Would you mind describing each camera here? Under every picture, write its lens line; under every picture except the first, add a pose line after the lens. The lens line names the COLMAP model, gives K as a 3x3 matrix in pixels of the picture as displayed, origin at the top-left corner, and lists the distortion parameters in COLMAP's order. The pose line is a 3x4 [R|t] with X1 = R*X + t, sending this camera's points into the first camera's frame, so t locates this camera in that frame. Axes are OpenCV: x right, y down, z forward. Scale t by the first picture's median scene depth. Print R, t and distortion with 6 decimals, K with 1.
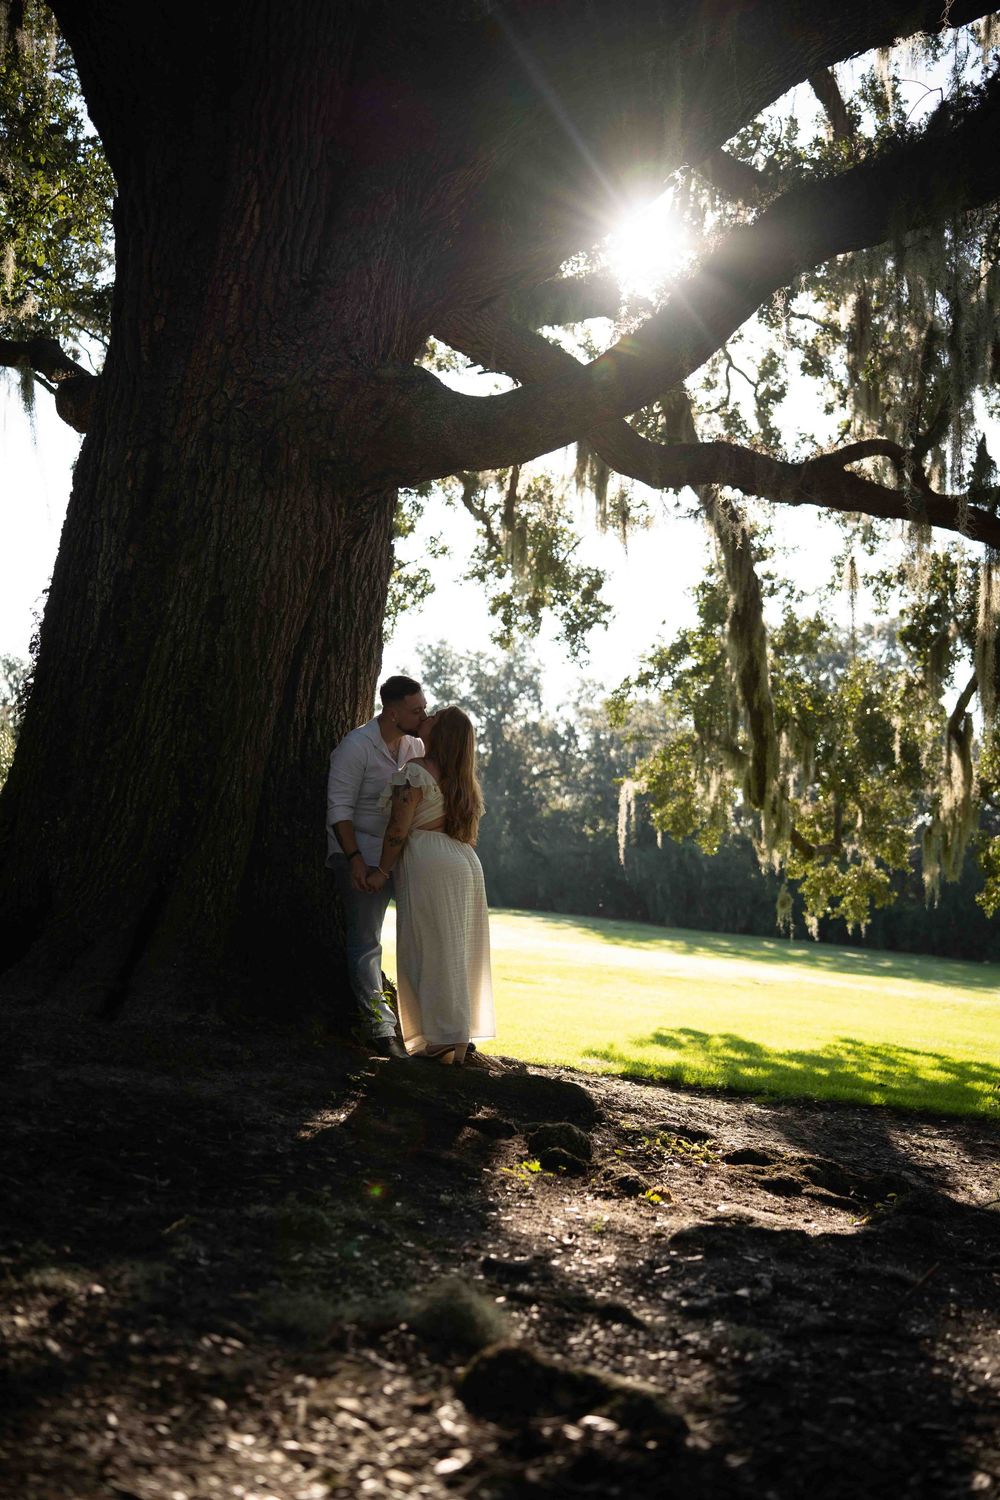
lens RADIAL K [[1509.2, 0, 499.5], [0, 1509.2, 749.2], [0, 0, 1]] dist [-0.002713, 0.000000]
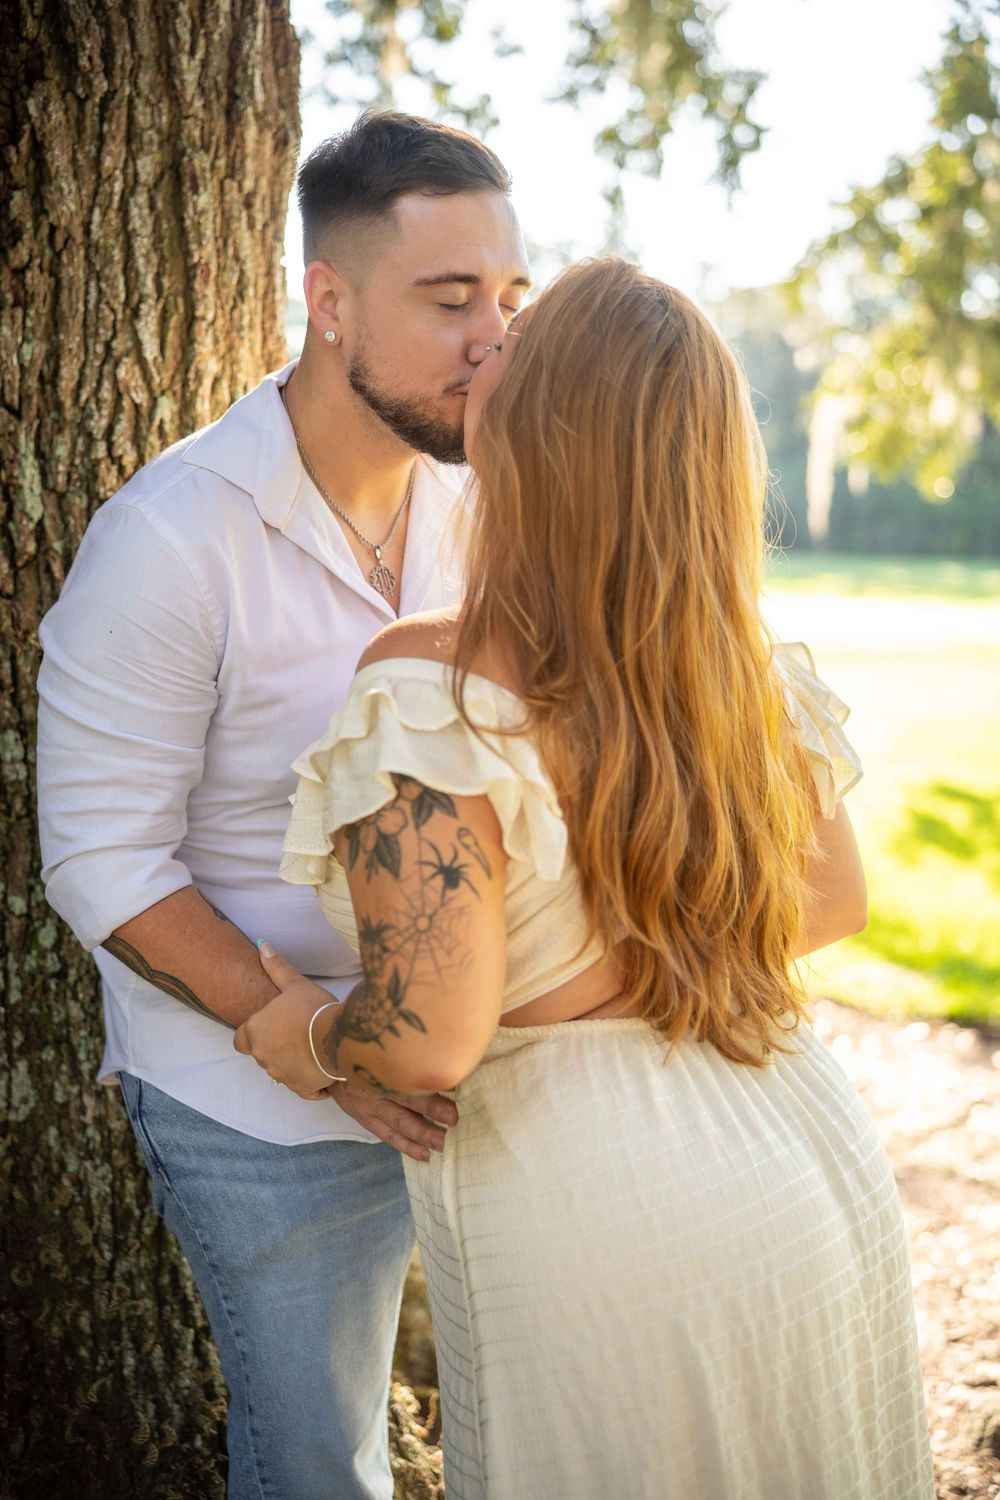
lens RADIAL K [[1770.8, 0, 500.9], [0, 1770.8, 747.7], [0, 0, 1]] dist [-0.008176, 0.000000]
pose [[0.995388, -0.066070, -0.069548, -0.035636], [0.079508, 0.973859, 0.212784, -0.020720], [0.053671, -0.217332, 0.974621, 0.730862]]
